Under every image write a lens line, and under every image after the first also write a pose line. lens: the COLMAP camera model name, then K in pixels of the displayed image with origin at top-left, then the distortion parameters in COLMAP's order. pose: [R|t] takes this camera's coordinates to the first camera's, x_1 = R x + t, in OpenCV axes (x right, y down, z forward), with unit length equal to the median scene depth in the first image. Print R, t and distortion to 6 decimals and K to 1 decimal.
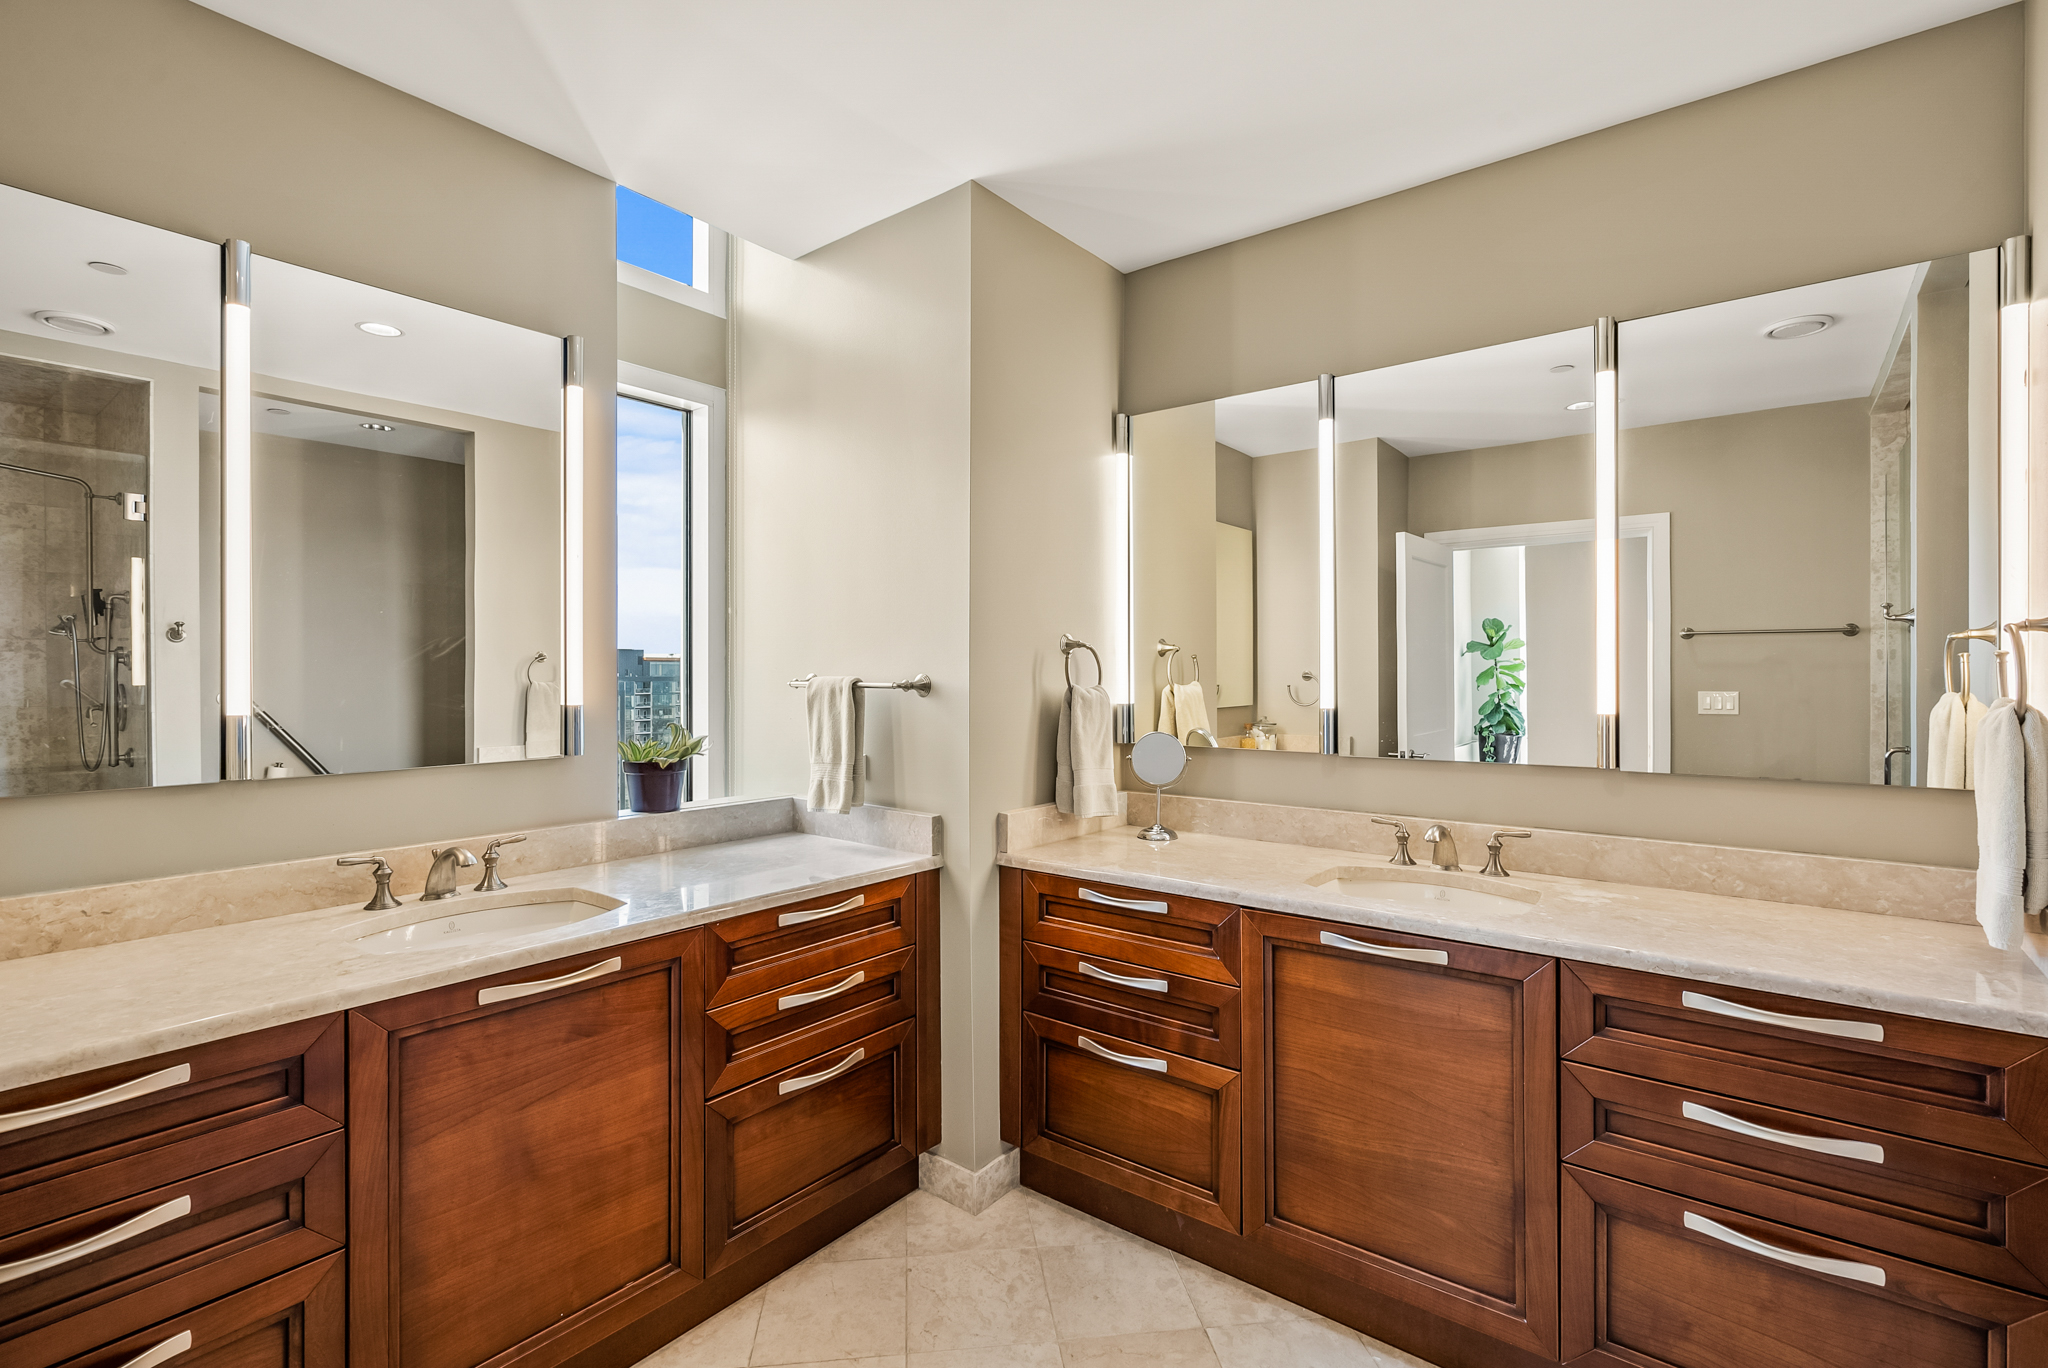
lens RADIAL K [[941.4, 0, 1022.7], [0, 941.4, 679.8], [0, 0, 1]] dist [0.003559, -0.000357]
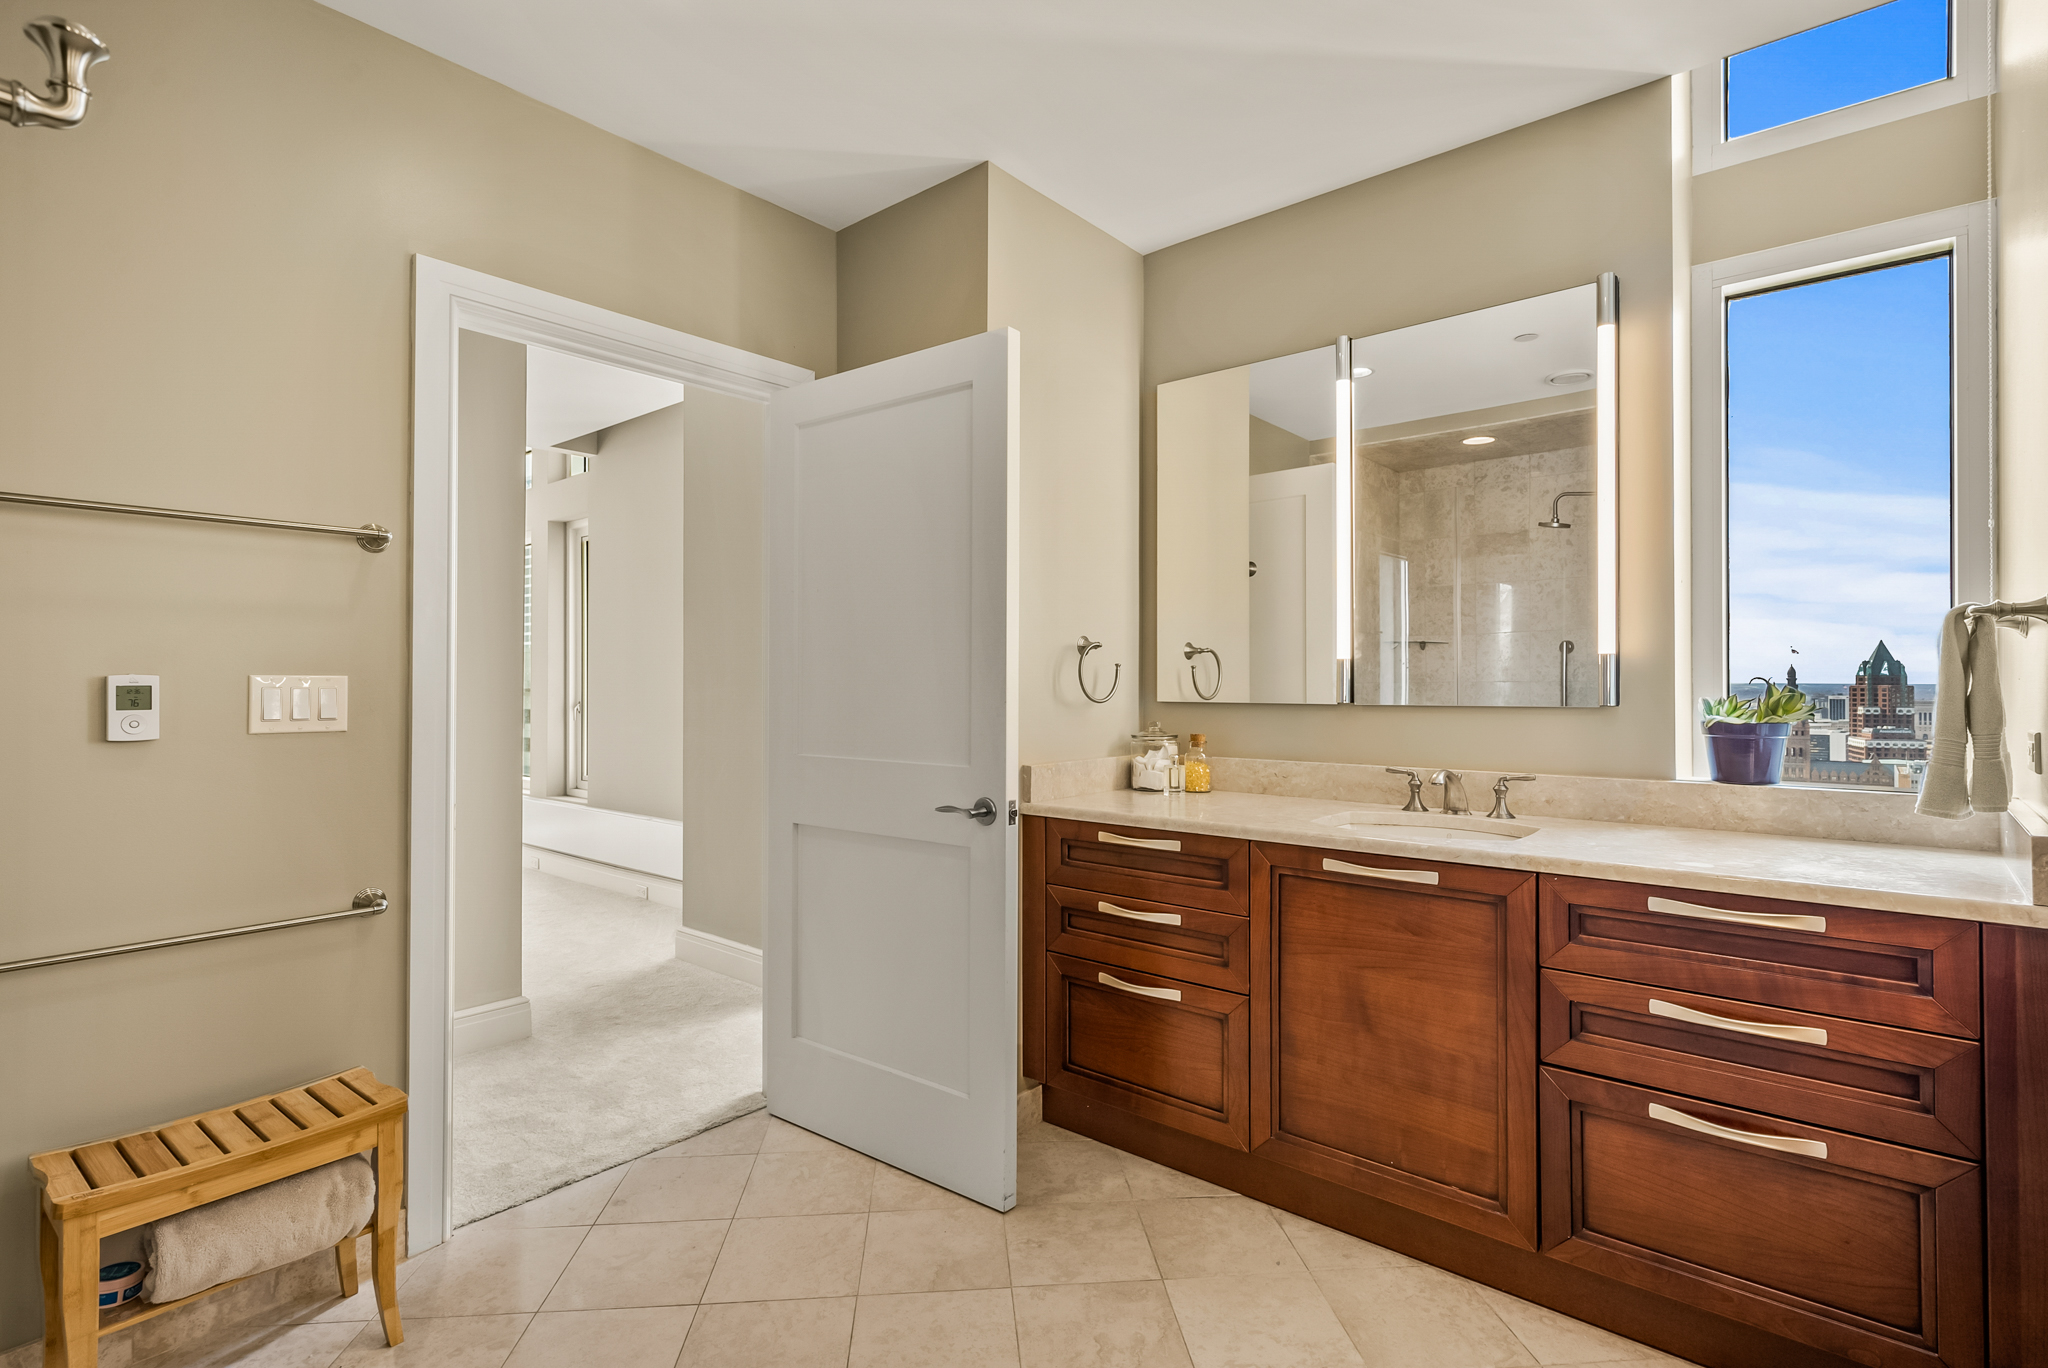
lens RADIAL K [[983.6, 0, 1022.8], [0, 983.6, 678.4], [0, 0, 1]] dist [0.002672, 0.000541]
pose [[-0.040524, -0.004370, -0.999169, 0.716137], [-0.009028, 0.999951, -0.004007, 0.078209], [0.999138, 0.008858, -0.040561, 0.560848]]
